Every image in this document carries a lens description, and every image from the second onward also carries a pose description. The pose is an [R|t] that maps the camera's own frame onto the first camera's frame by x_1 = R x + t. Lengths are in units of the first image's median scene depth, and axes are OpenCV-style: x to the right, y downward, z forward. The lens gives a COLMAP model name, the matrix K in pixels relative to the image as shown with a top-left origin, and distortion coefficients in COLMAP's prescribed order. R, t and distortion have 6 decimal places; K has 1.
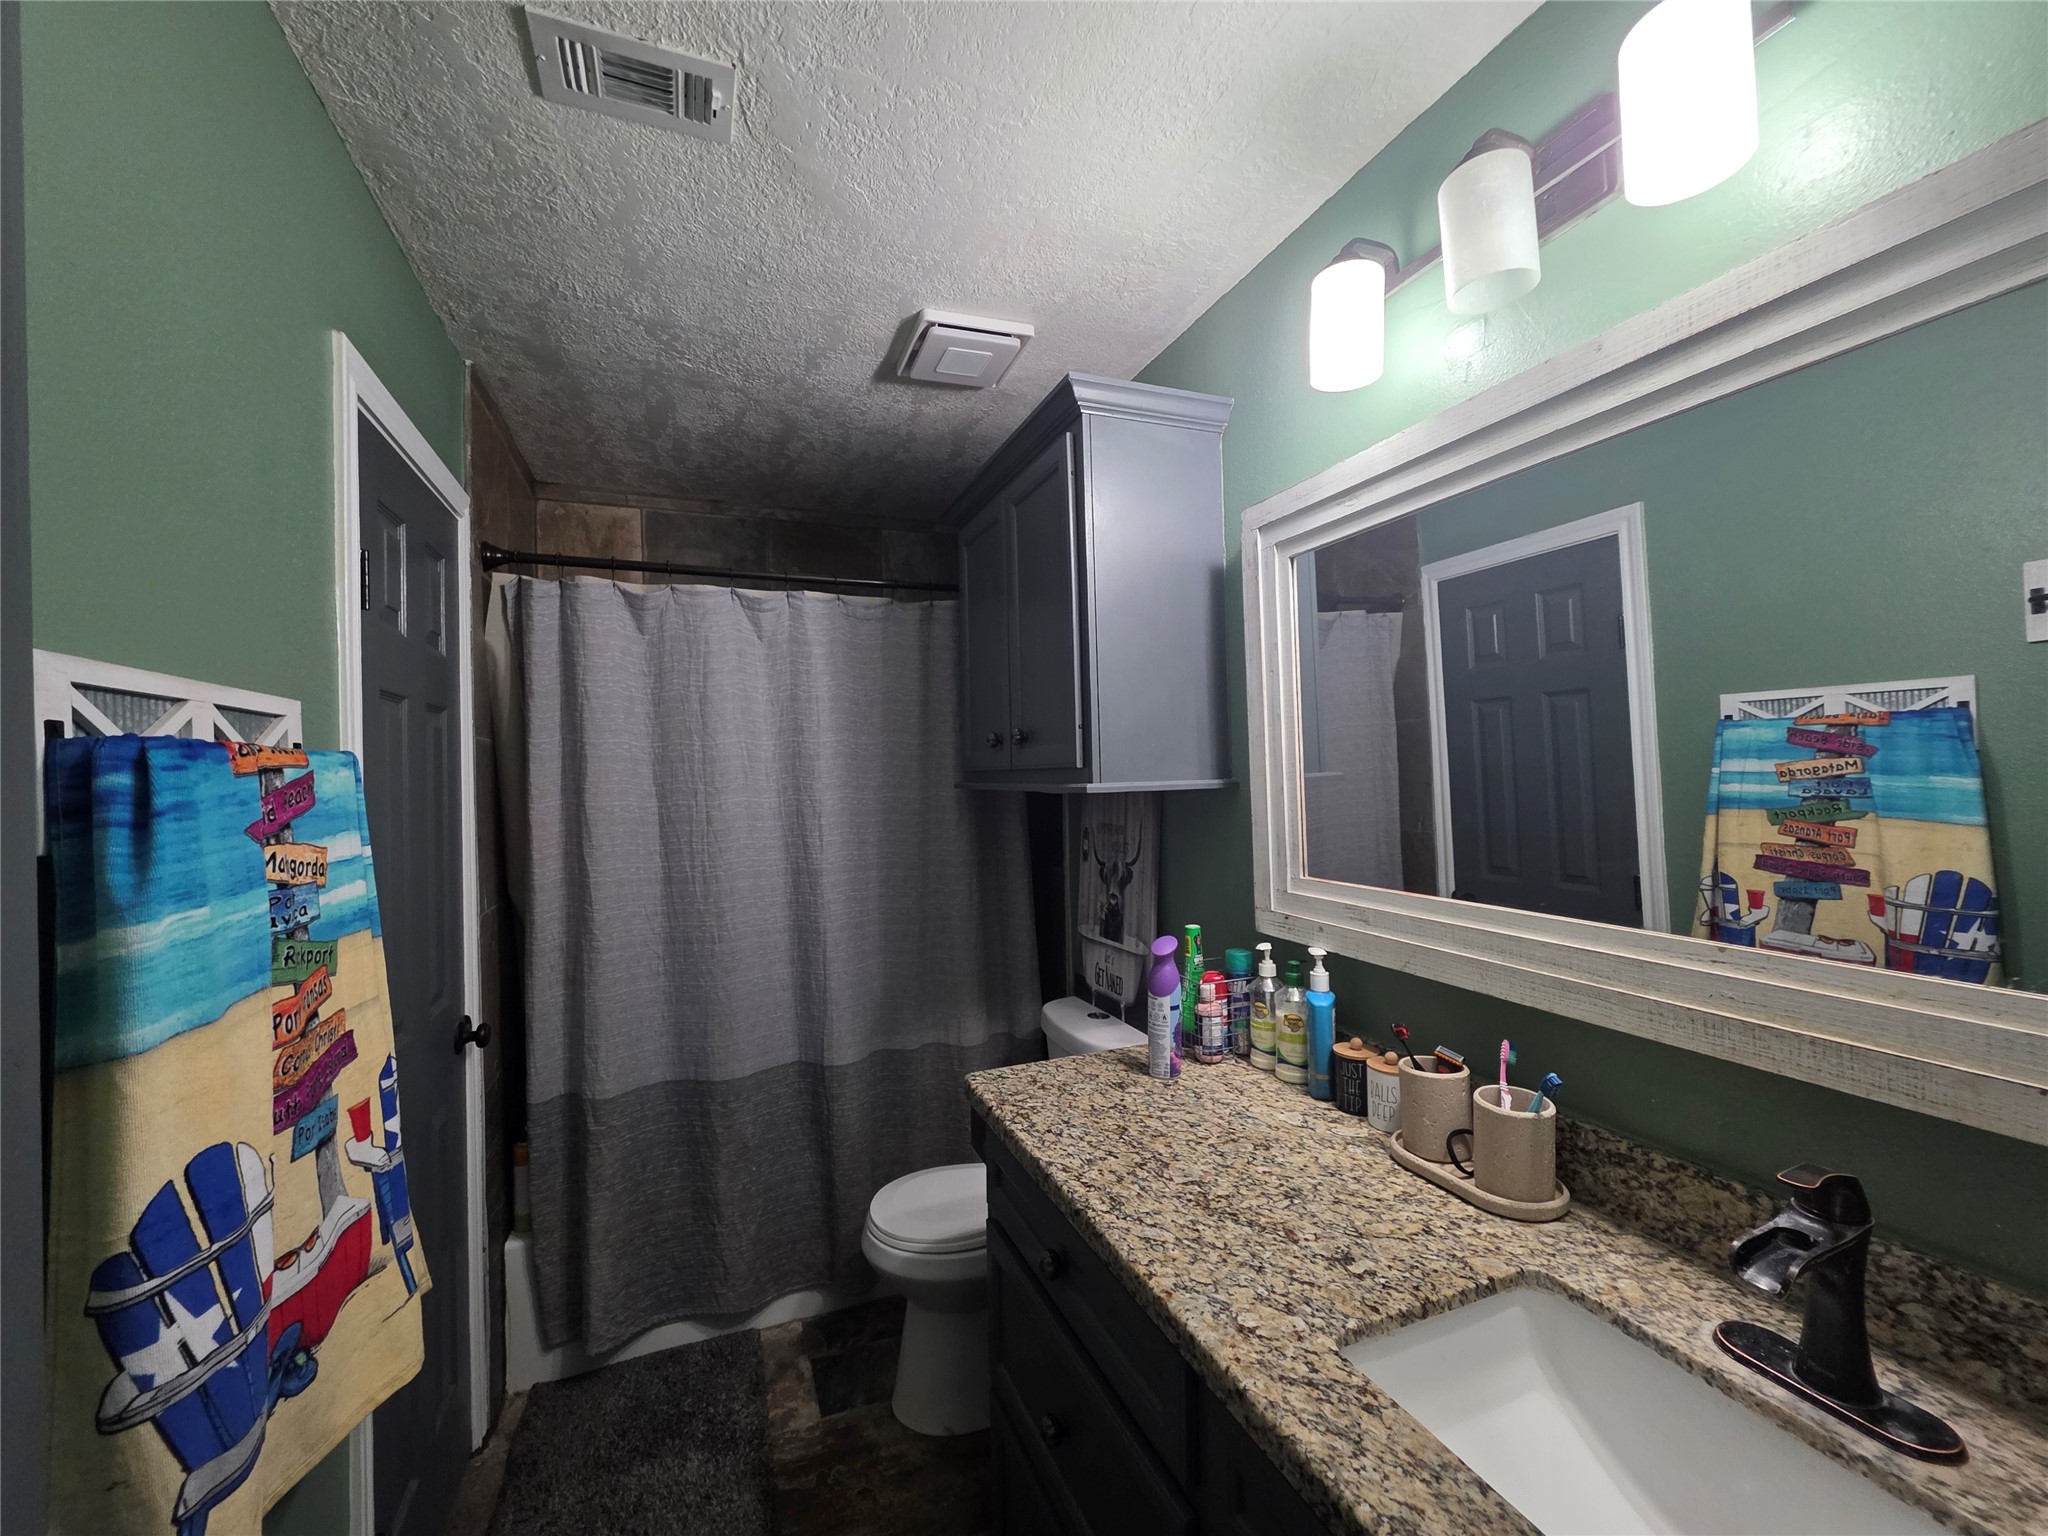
lens RADIAL K [[812.8, 0, 1030.9], [0, 812.8, 760.0], [0, 0, 1]] dist [0.002866, 0.000052]
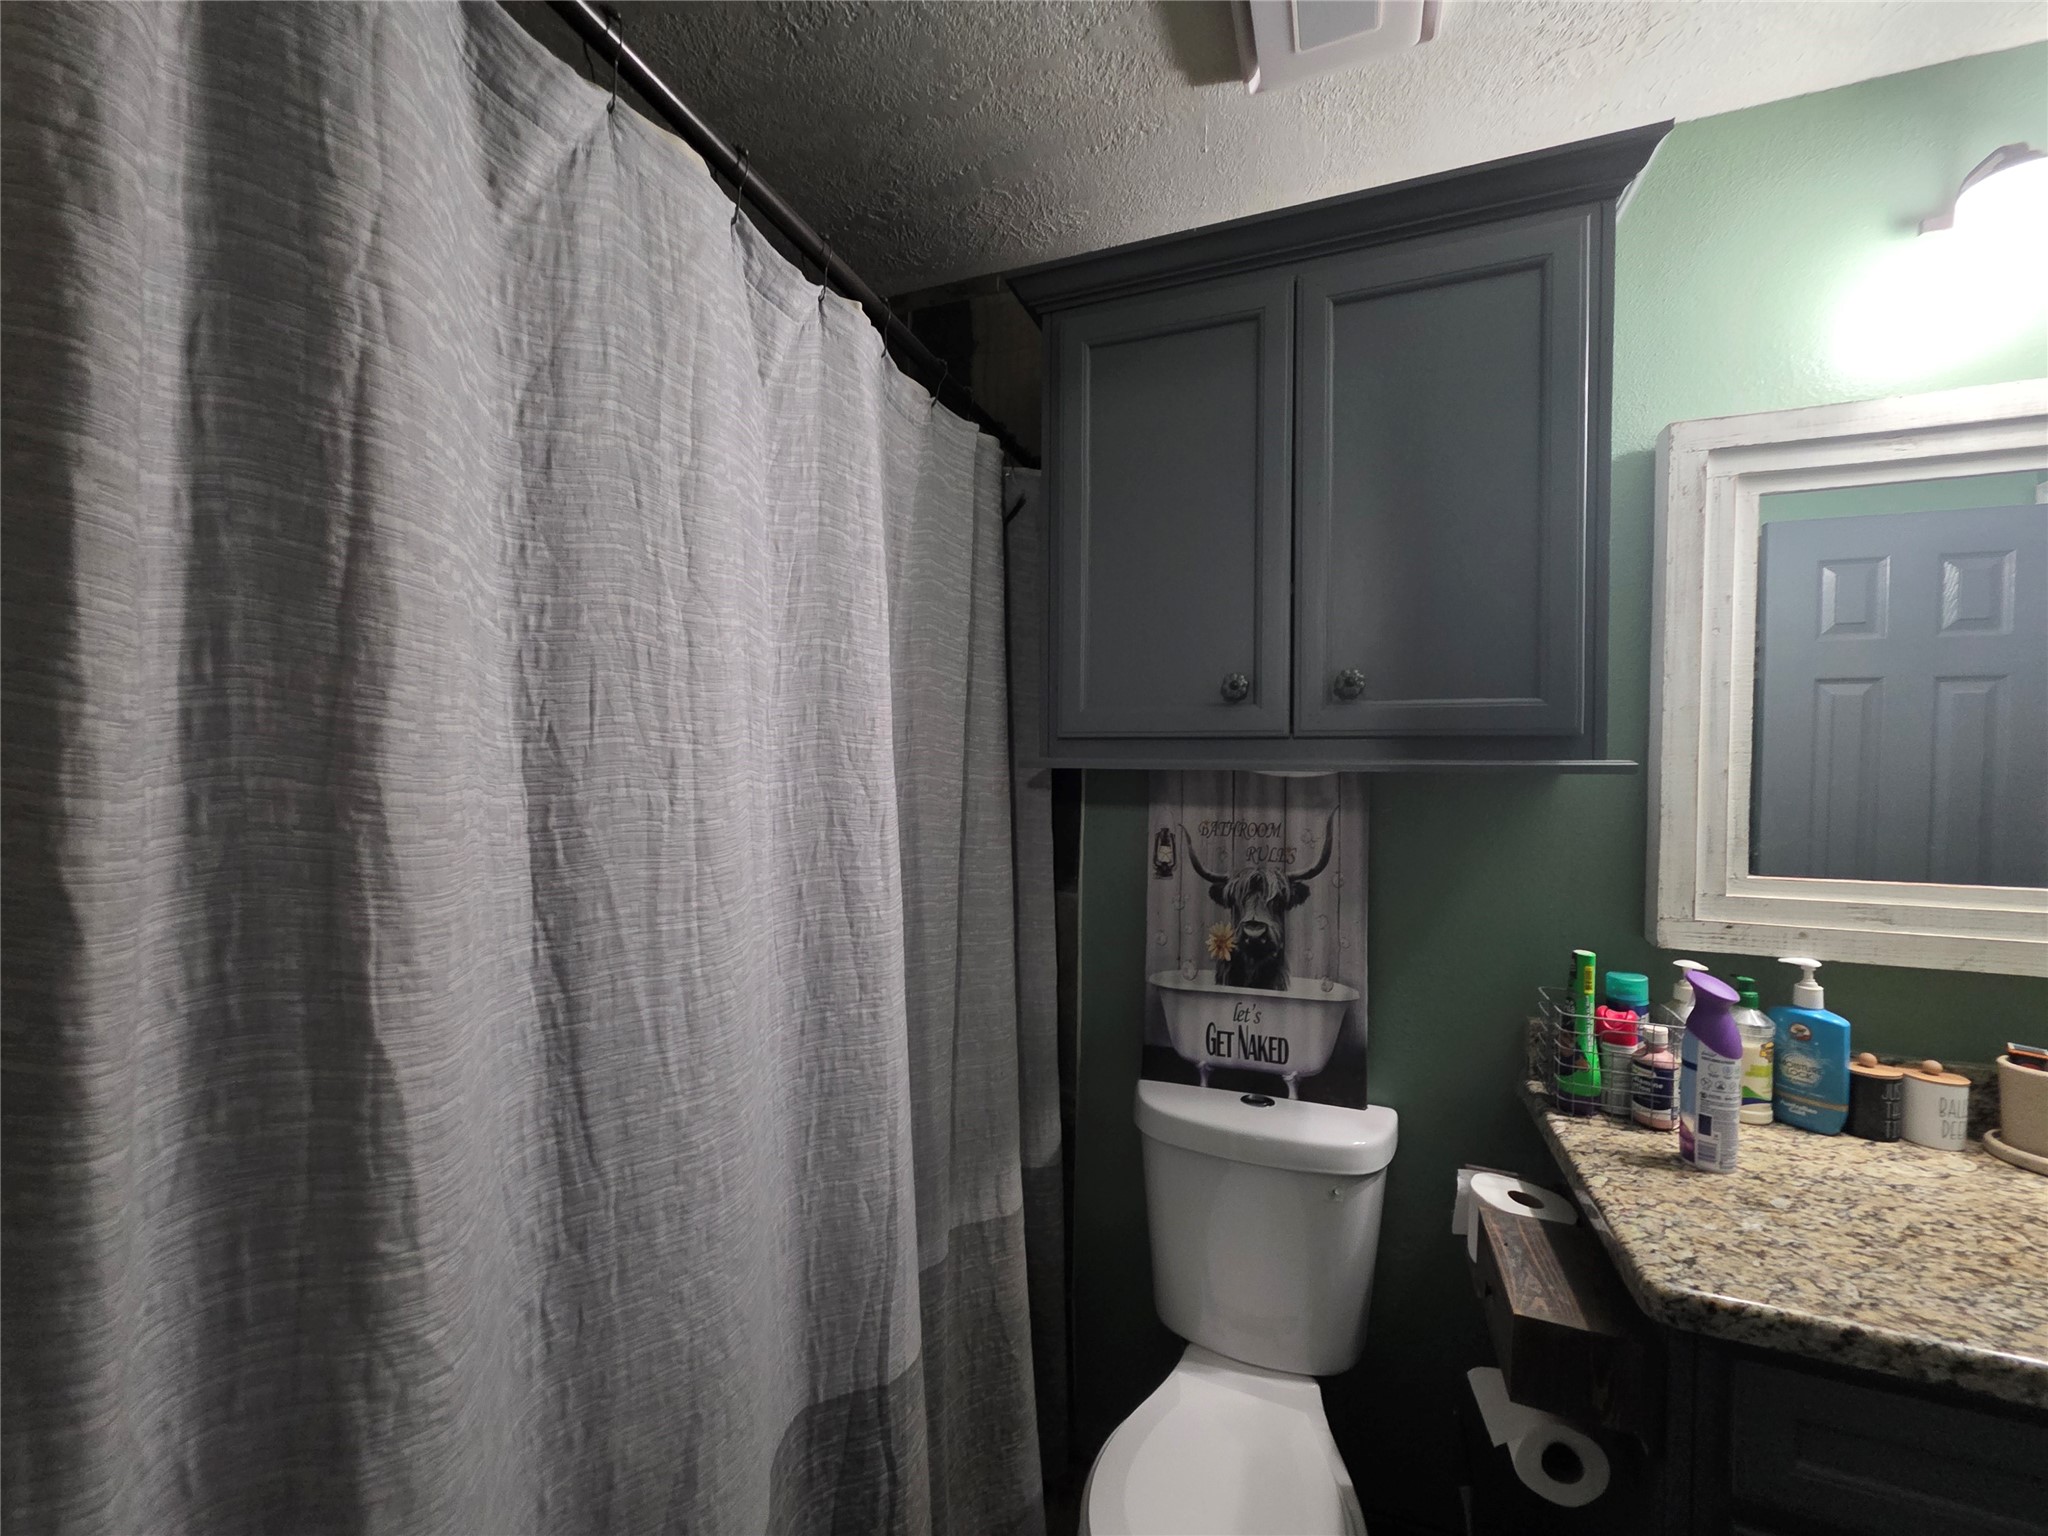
lens RADIAL K [[812.8, 0, 1019.1], [0, 812.8, 763.4], [0, 0, 1]] dist [0.002866, 0.000052]
pose [[0.685959, 0.023724, 0.727254, -0.785655], [-0.032440, 0.999472, -0.002006, 0.051281], [-0.726917, -0.022216, 0.686366, 0.946973]]
